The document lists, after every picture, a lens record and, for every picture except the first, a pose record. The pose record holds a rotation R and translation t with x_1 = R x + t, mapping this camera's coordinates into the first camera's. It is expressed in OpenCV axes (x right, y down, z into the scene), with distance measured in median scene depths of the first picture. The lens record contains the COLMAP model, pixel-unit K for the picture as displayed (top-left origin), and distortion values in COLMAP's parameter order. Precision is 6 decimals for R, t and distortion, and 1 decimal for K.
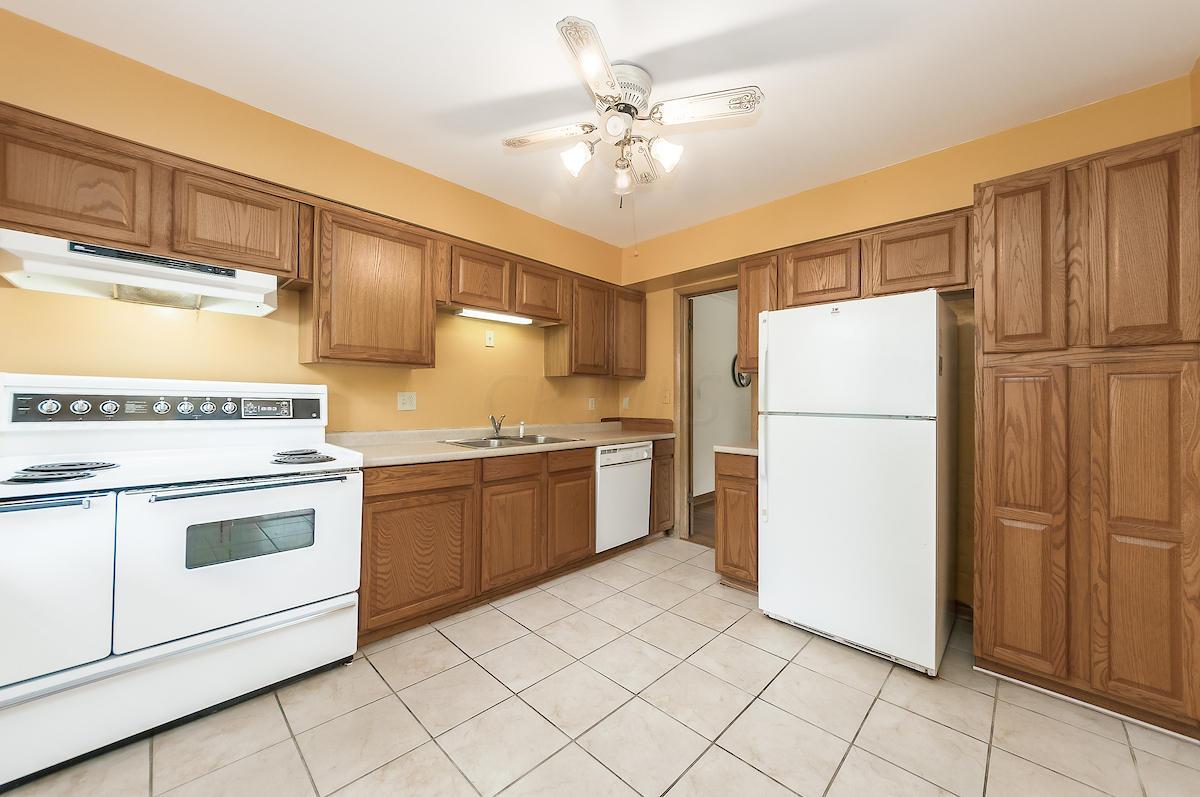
lens RADIAL K [[440.0, 0, 597.5], [0, 440.0, 395.3], [0, 0, 1]] dist [0.000768, 0.000041]
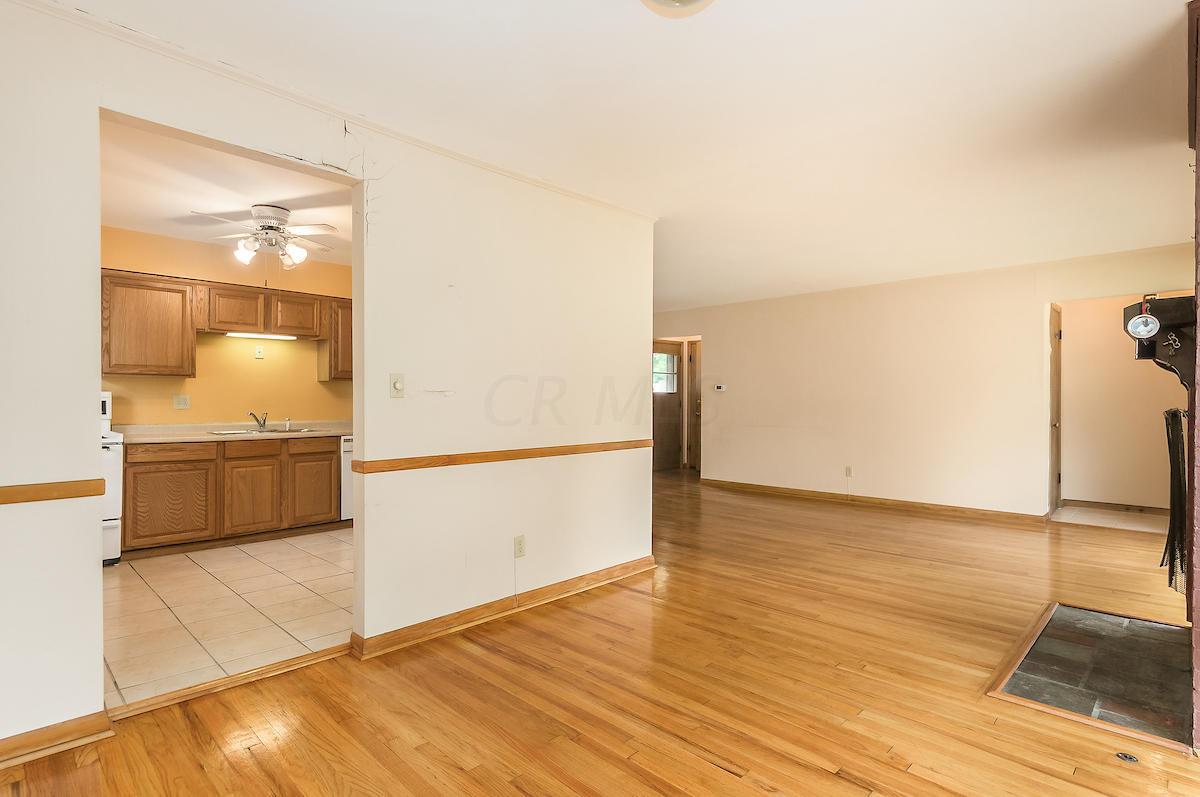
lens RADIAL K [[596.2, 0, 592.6], [0, 596.2, 399.3], [0, 0, 1]] dist [0.003418, 0.000841]
pose [[0.999938, -0.007531, -0.008161, 0.961809], [0.007608, 0.999927, 0.009439, -0.002798], [0.008089, -0.009500, 0.999922, -0.936696]]
